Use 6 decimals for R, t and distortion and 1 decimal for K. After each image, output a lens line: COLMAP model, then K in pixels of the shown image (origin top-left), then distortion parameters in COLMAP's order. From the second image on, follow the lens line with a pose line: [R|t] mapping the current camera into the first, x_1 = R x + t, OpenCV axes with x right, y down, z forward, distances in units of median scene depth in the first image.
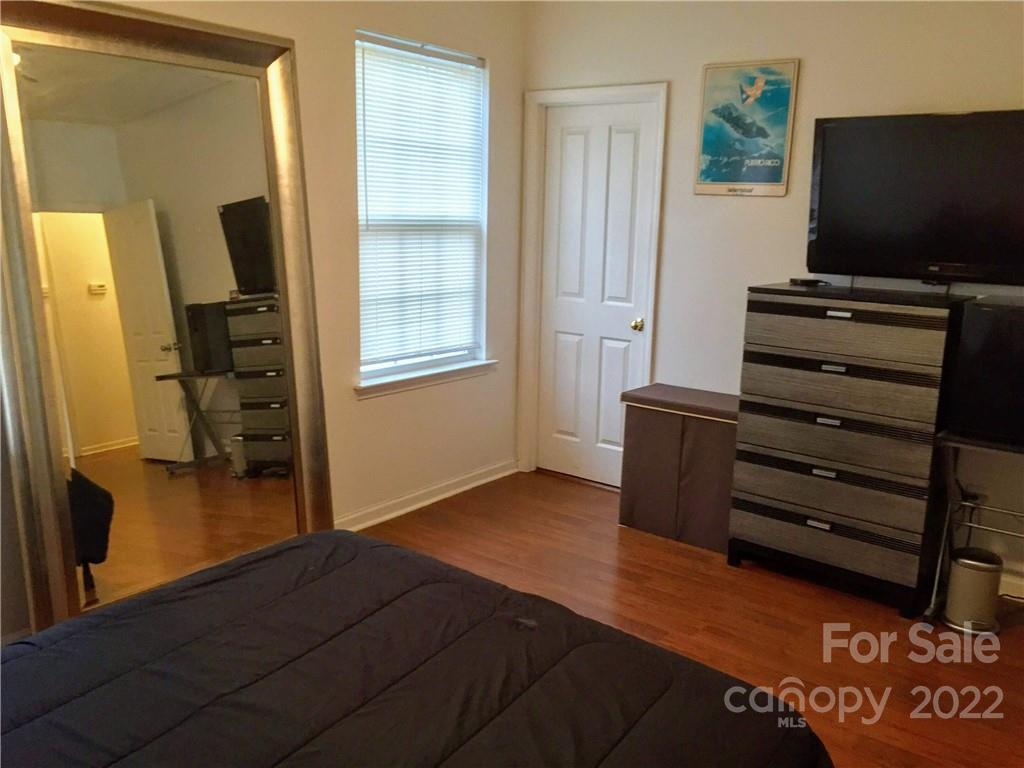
lens RADIAL K [[868.9, 0, 512.0], [0, 868.9, 384.0], [0, 0, 1]] dist [0.049675, -0.007297]
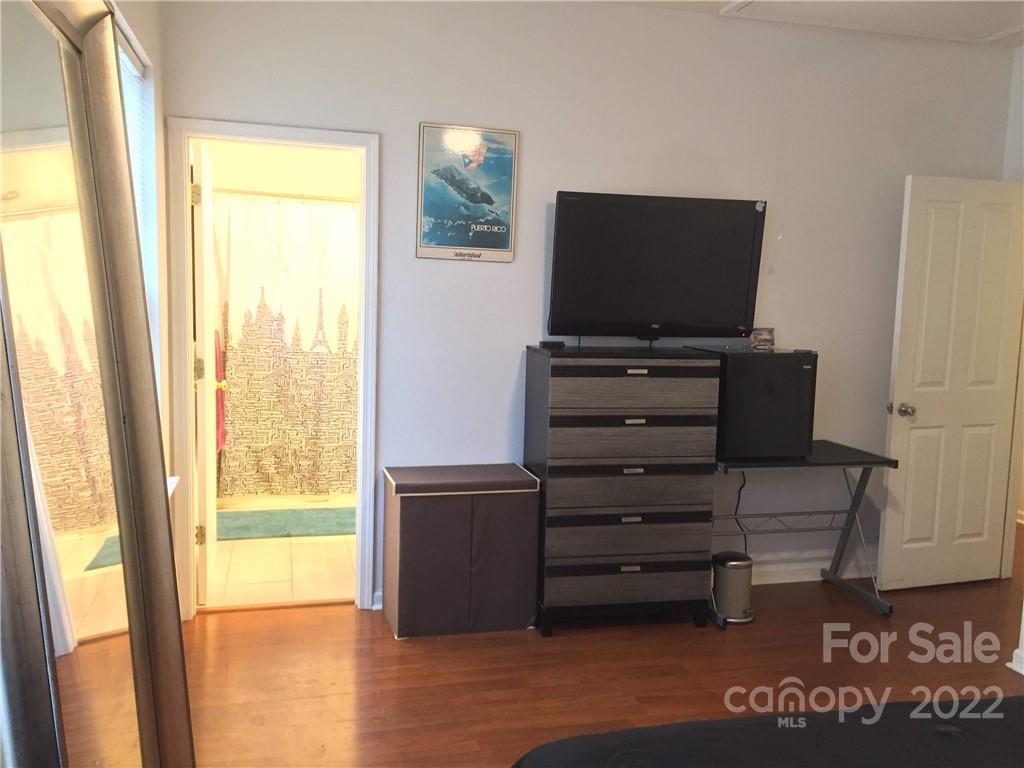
lens RADIAL K [[868.9, 0, 512.0], [0, 868.9, 384.0], [0, 0, 1]] dist [0.049675, -0.007297]
pose [[0.613365, -0.099306, 0.783532, -0.509431], [0.146234, 0.989190, 0.010897, -0.087804], [-0.776144, 0.107895, 0.621256, 0.397118]]
